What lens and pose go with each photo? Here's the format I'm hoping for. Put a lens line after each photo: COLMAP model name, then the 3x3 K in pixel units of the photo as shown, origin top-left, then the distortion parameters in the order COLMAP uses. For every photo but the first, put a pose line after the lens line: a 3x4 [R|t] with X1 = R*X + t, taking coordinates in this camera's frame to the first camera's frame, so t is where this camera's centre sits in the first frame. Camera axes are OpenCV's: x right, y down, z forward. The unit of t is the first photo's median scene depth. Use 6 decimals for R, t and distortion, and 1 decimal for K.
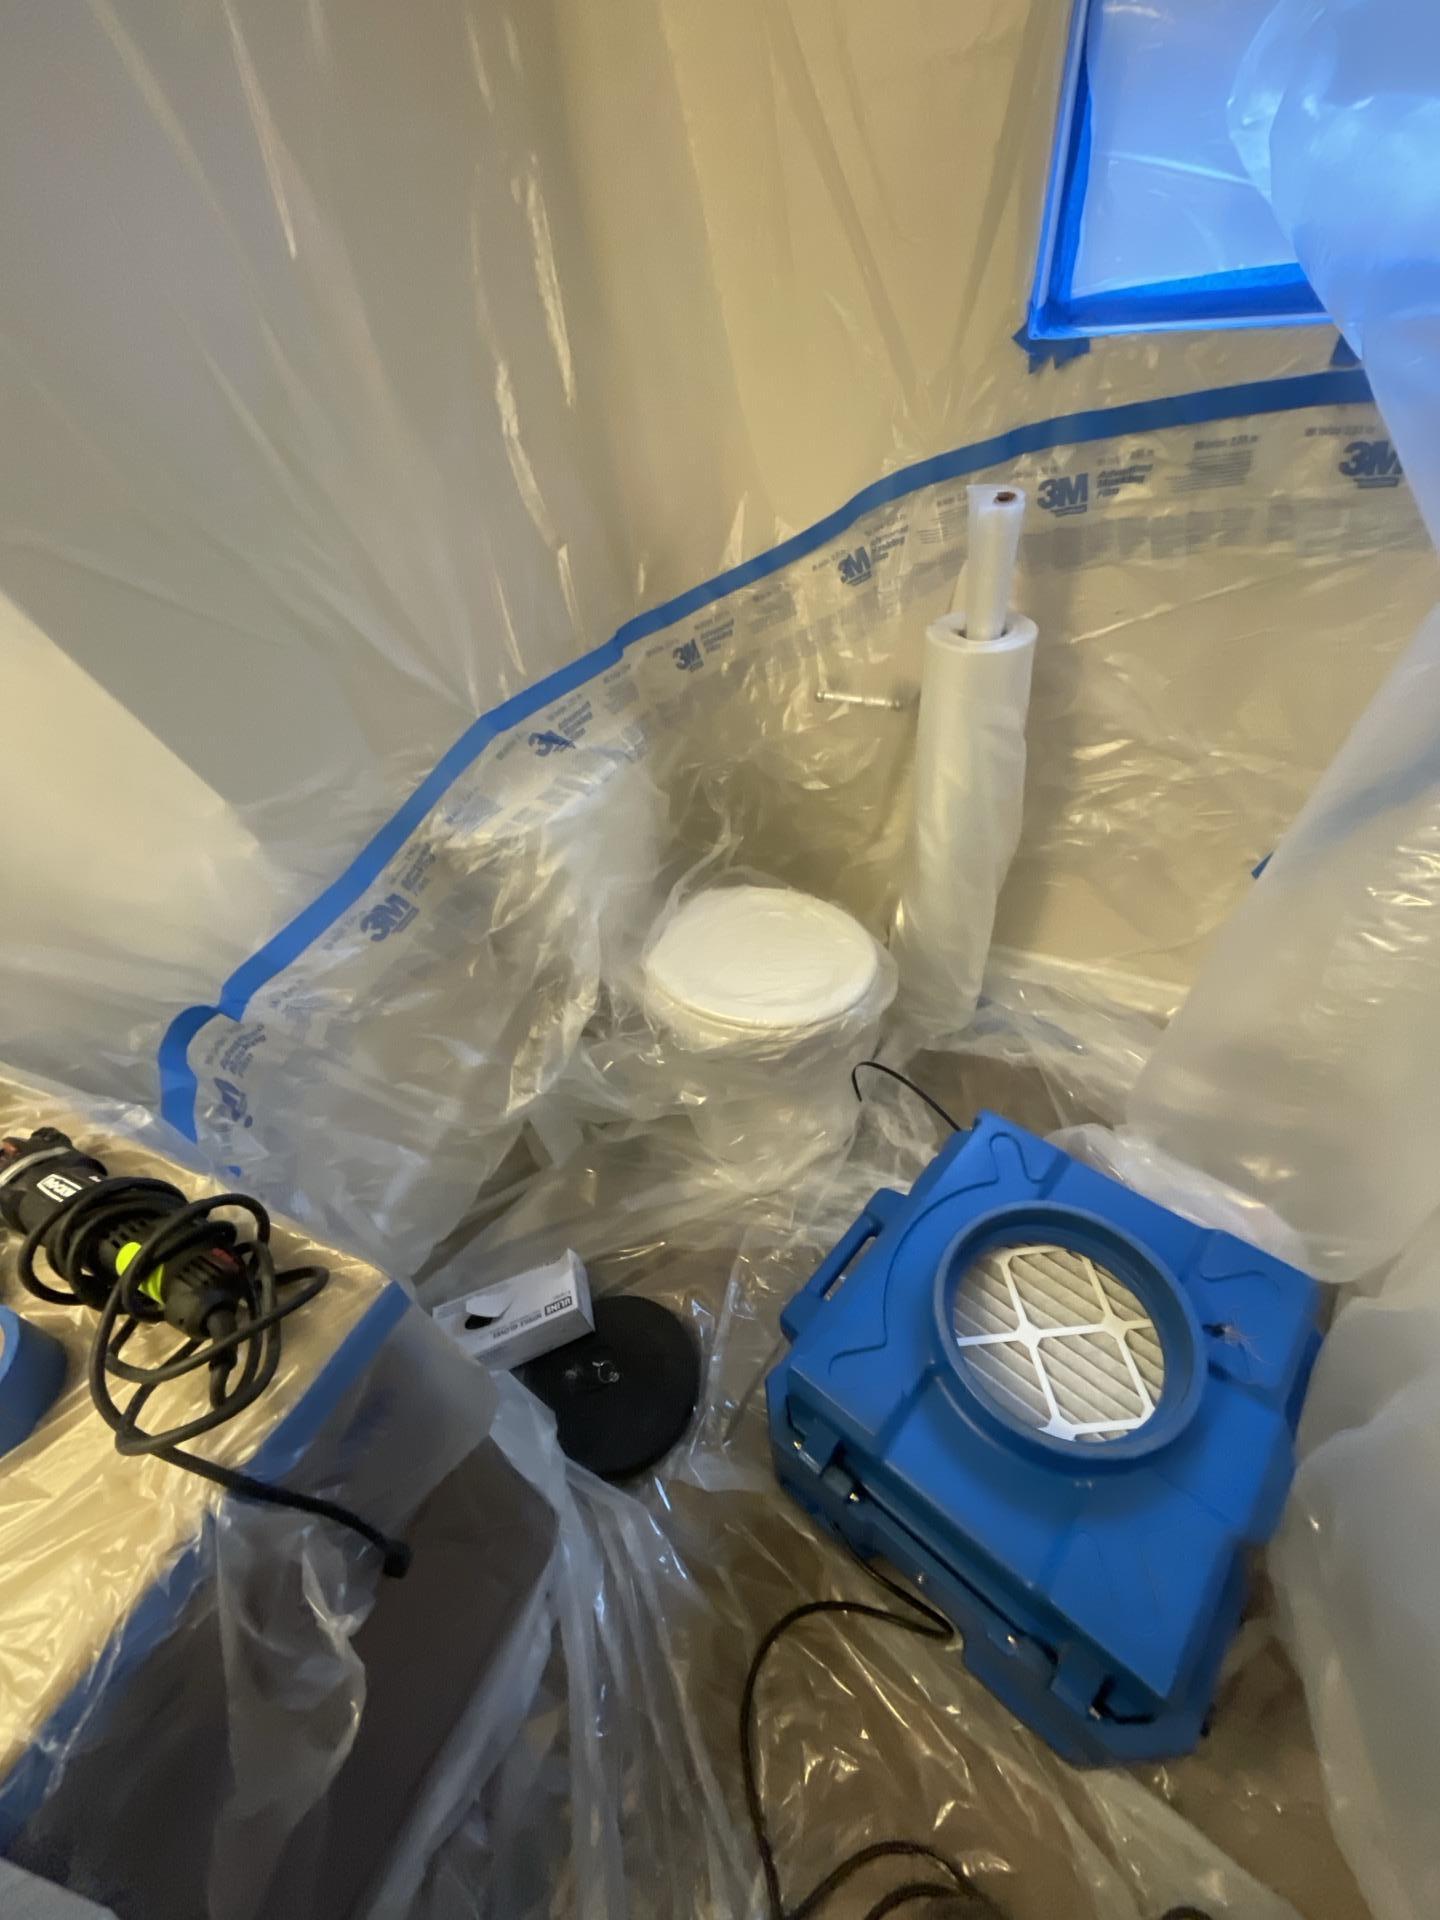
lens RADIAL K [[758.8, 0, 718.1], [0, 758.8, 972.2], [0, 0, 1]] dist [-0.003692, -0.000204]
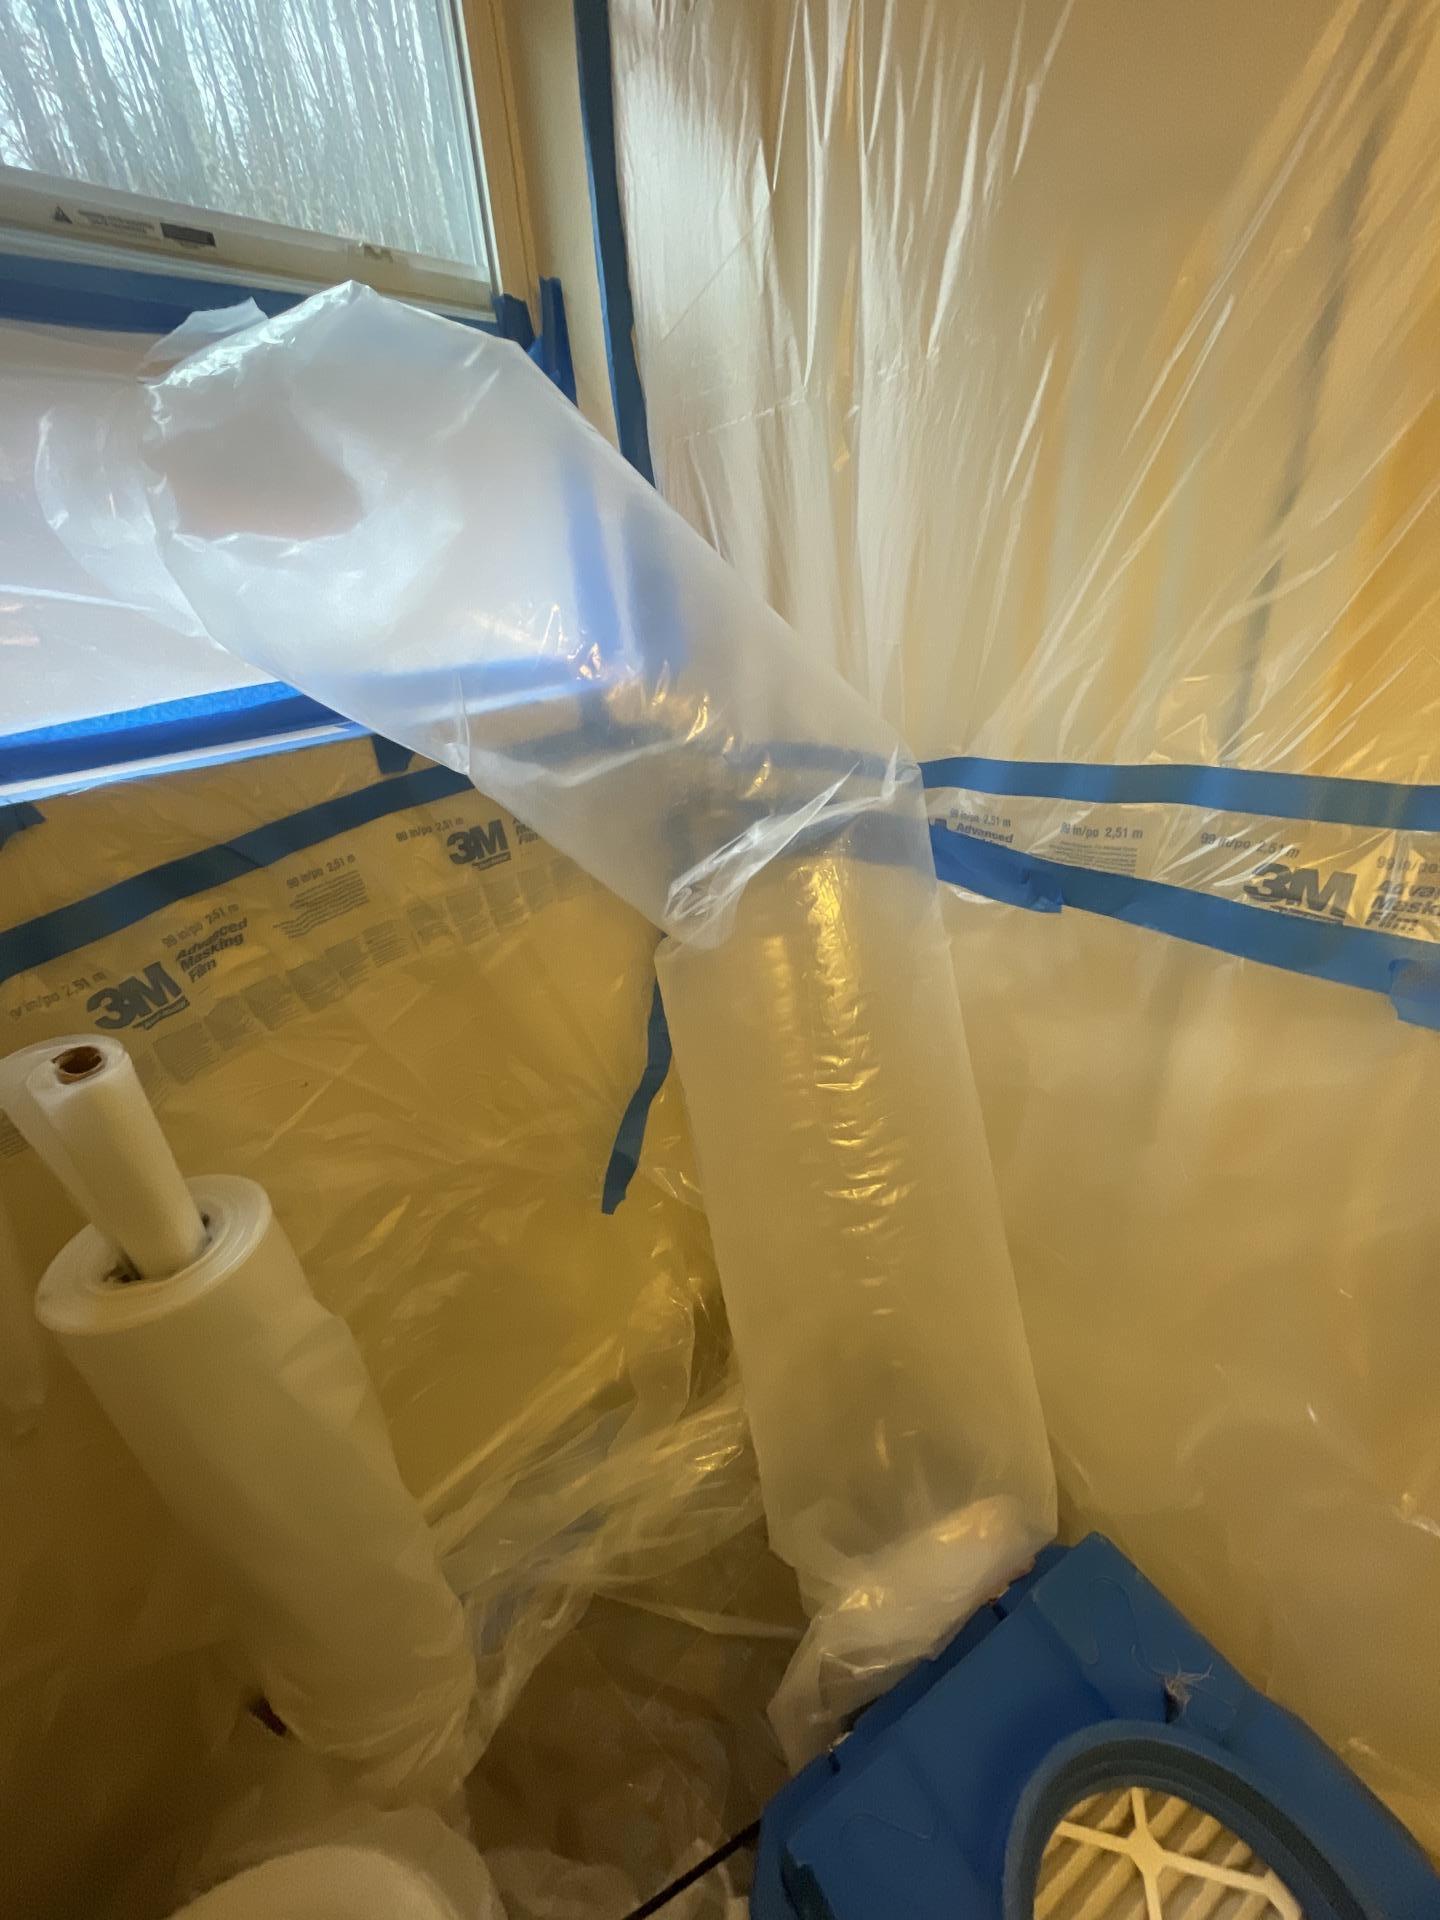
lens RADIAL K [[758.8, 0, 718.1], [0, 758.8, 972.2], [0, 0, 1]] dist [-0.003692, -0.000204]
pose [[0.308211, -0.355831, 0.882264, 0.082392], [0.697737, 0.714964, 0.044609, -0.360458], [-0.646660, 0.601839, 0.468636, 0.421057]]
